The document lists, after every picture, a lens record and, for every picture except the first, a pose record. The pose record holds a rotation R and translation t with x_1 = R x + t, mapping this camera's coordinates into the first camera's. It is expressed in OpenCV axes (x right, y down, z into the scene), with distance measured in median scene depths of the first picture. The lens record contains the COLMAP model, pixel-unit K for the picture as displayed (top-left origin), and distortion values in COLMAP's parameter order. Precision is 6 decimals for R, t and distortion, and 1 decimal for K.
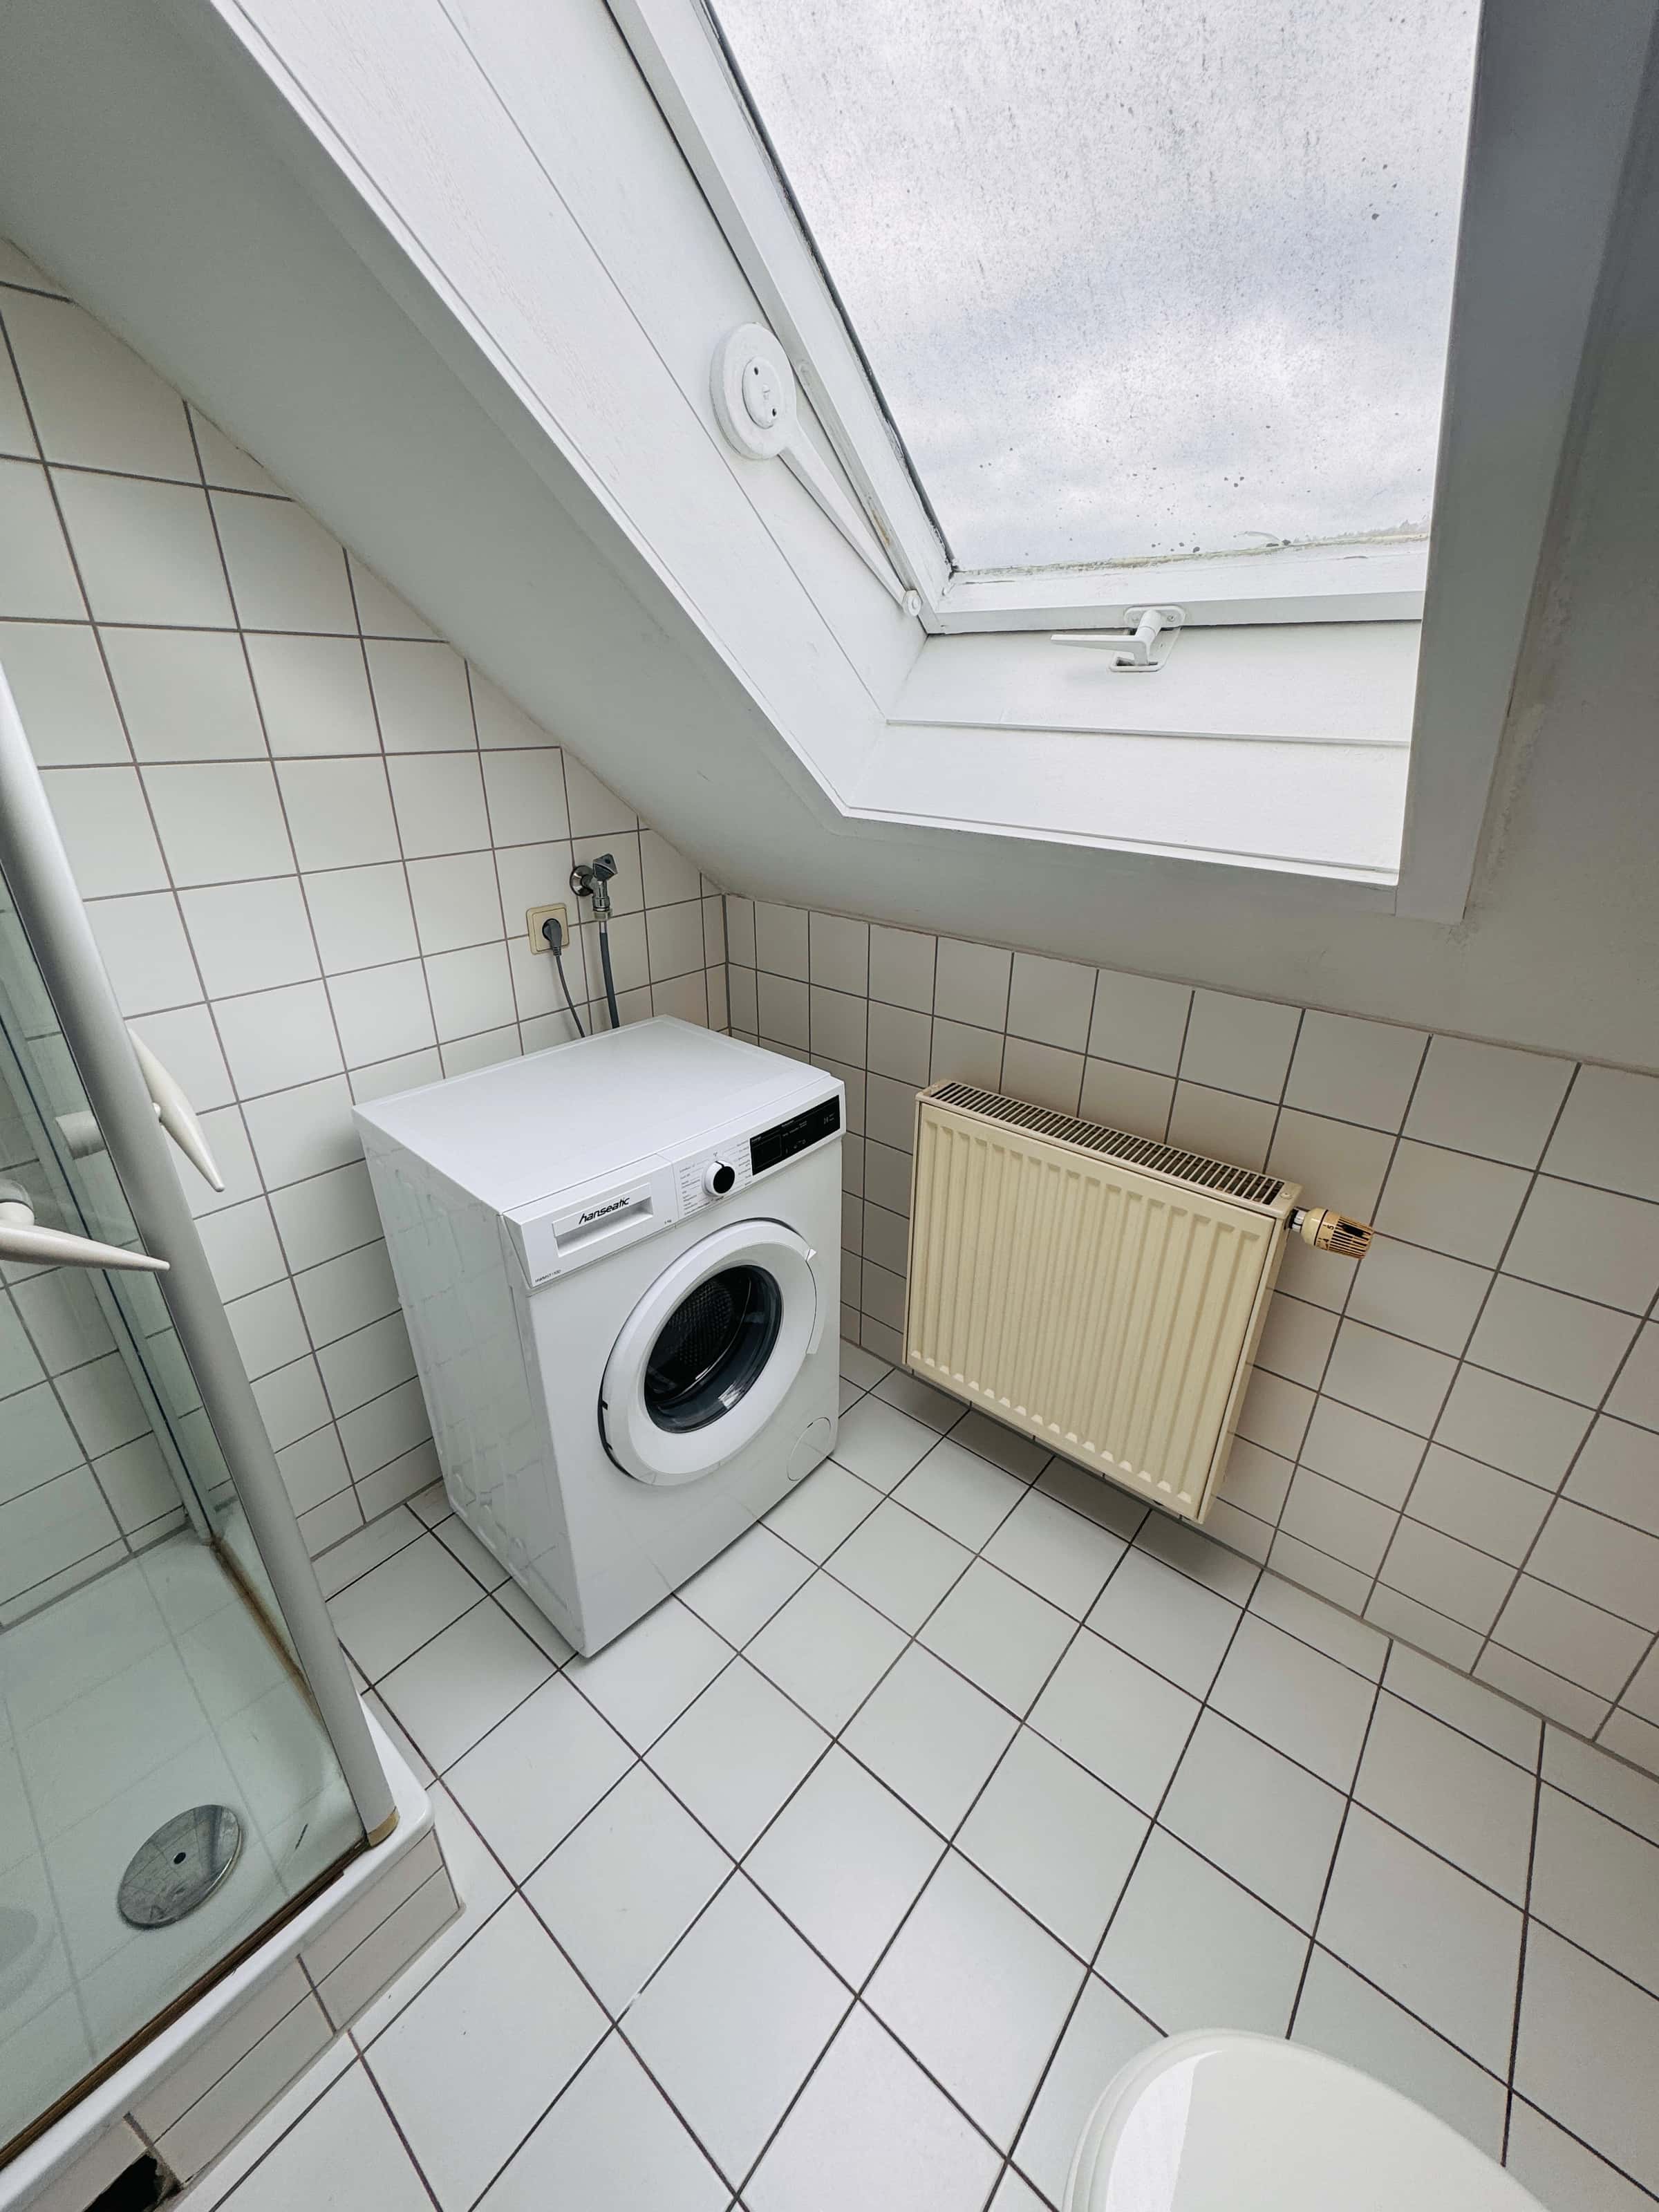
lens RADIAL K [[876.6, 0, 837.3], [0, 876.6, 1104.2], [0, 0, 1]] dist [-0.001465, -0.000369]
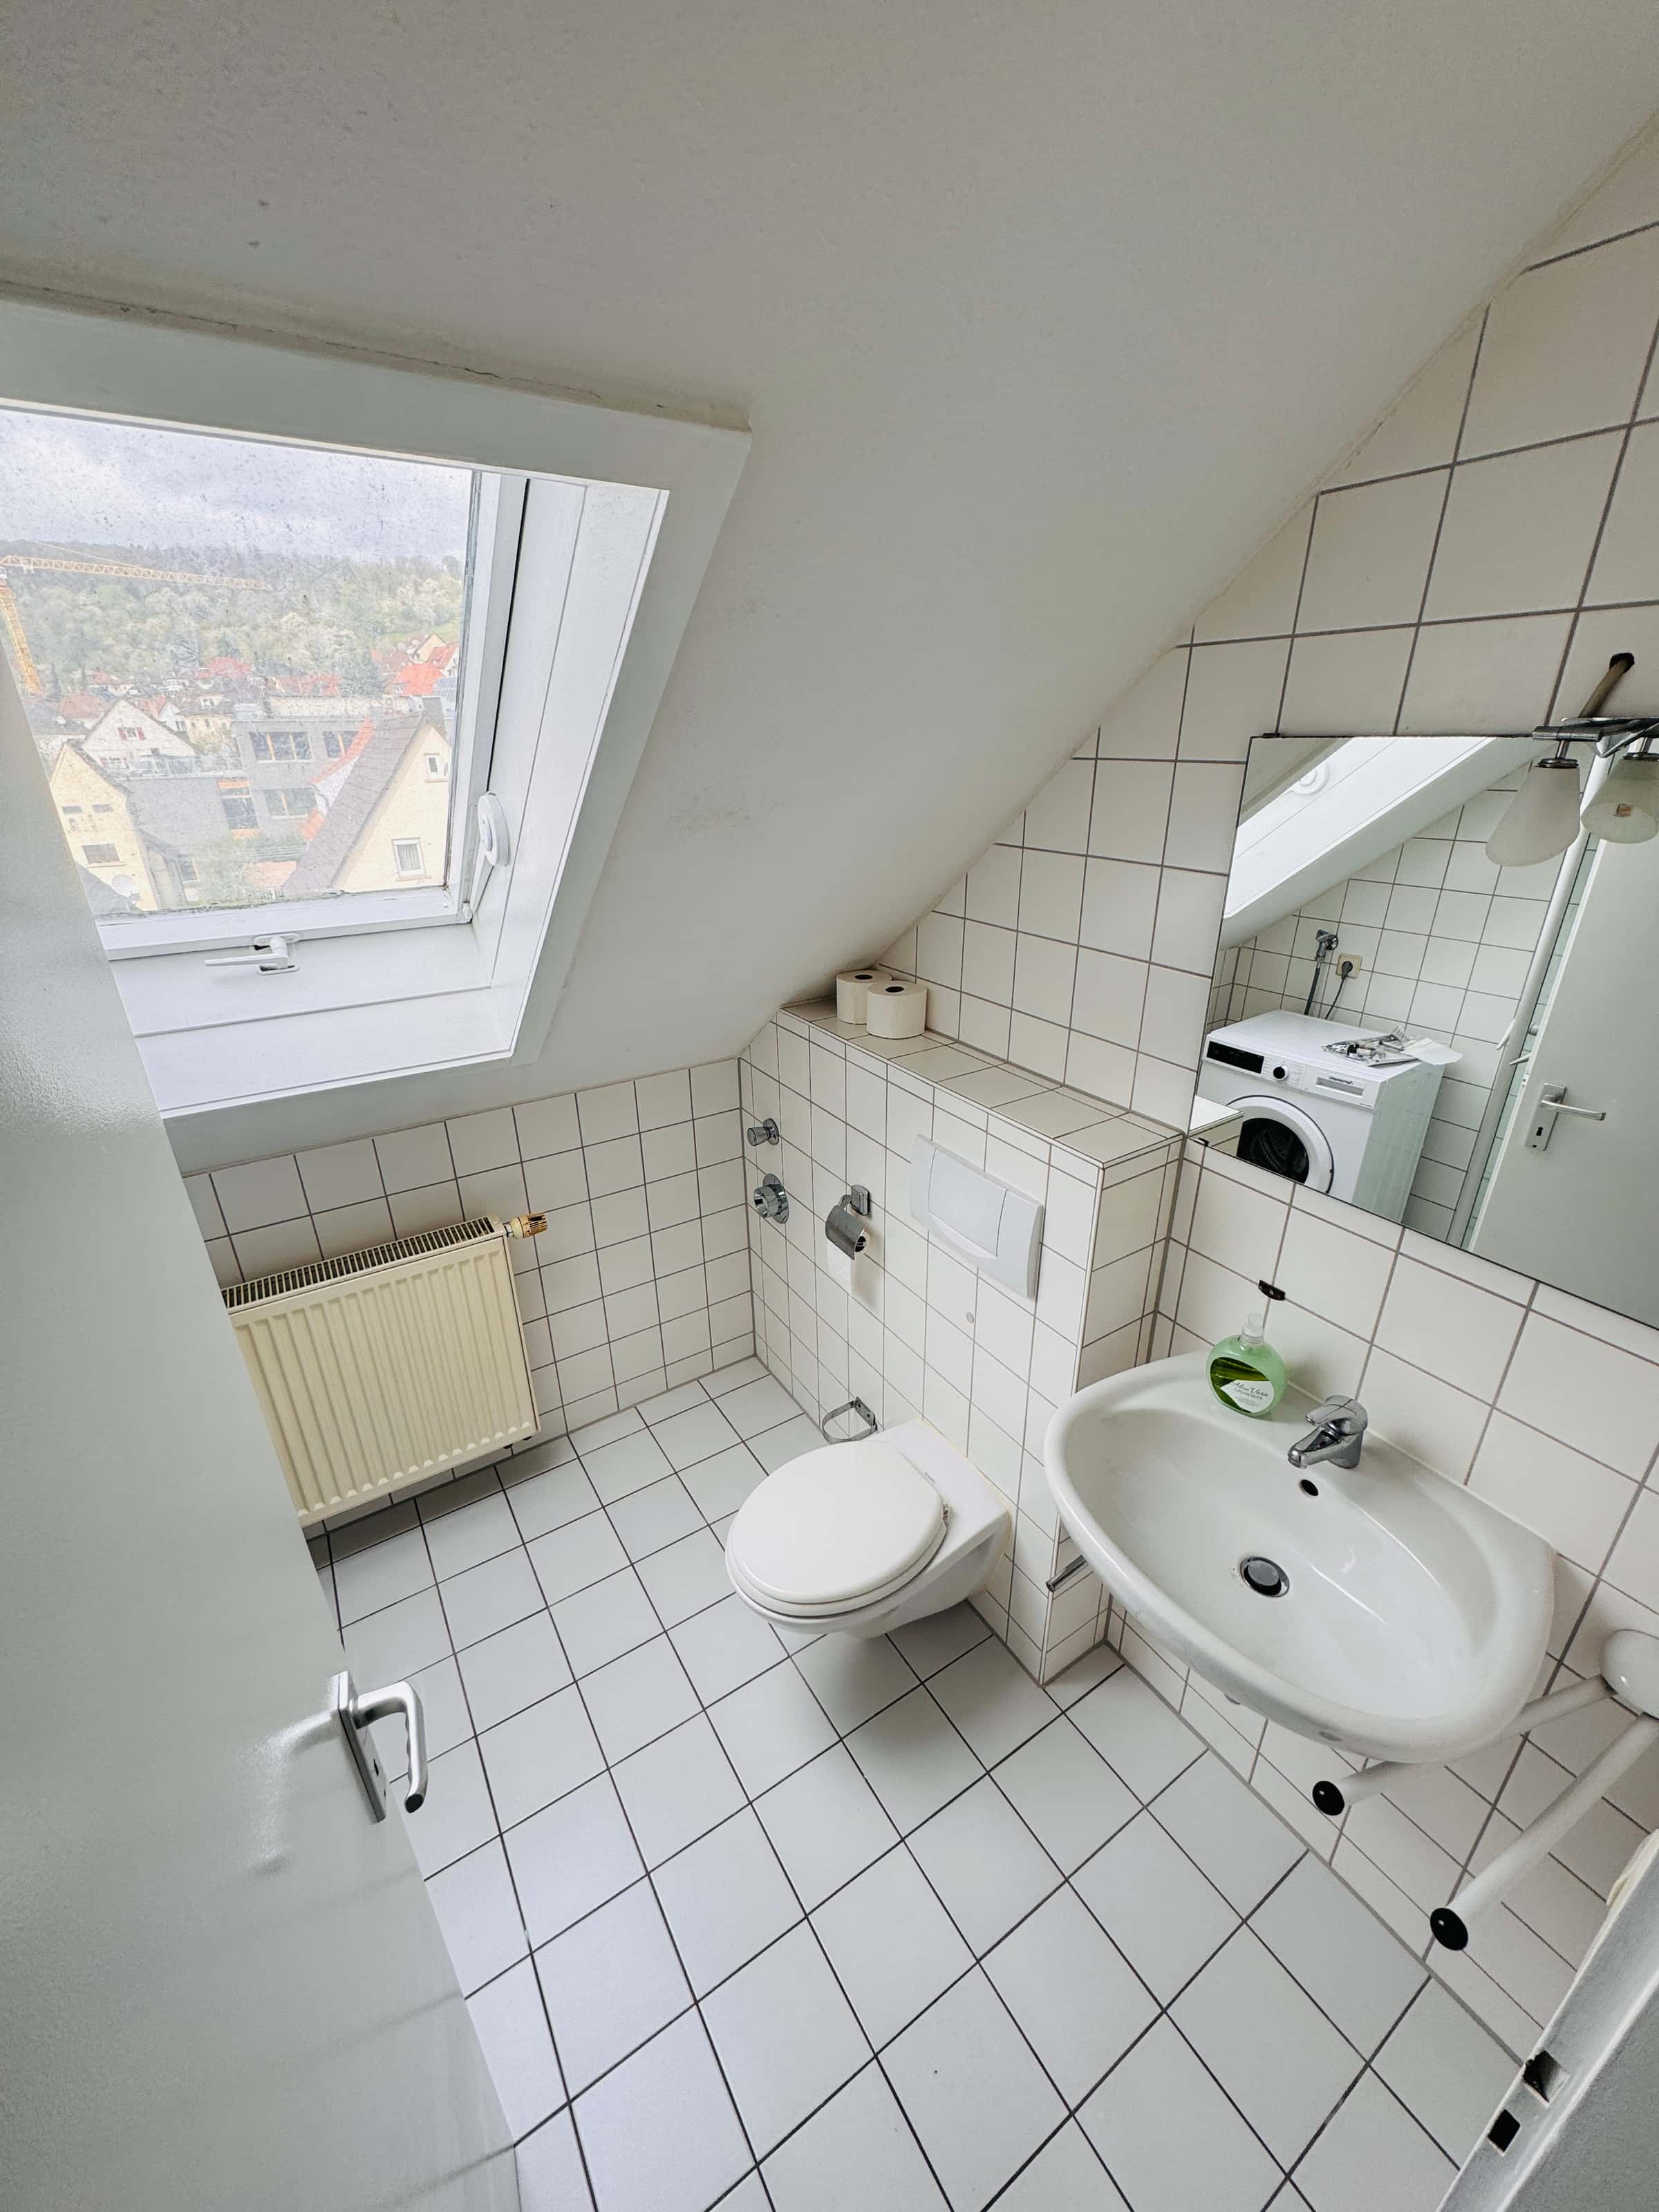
lens RADIAL K [[876.6, 0, 833.7], [0, 876.6, 1104.4], [0, 0, 1]] dist [-0.001465, -0.000369]
pose [[0.307633, -0.385369, 0.869973, -0.569369], [0.415152, 0.877056, 0.241704, -0.198153], [-0.856160, 0.286815, 0.429798, -0.295795]]
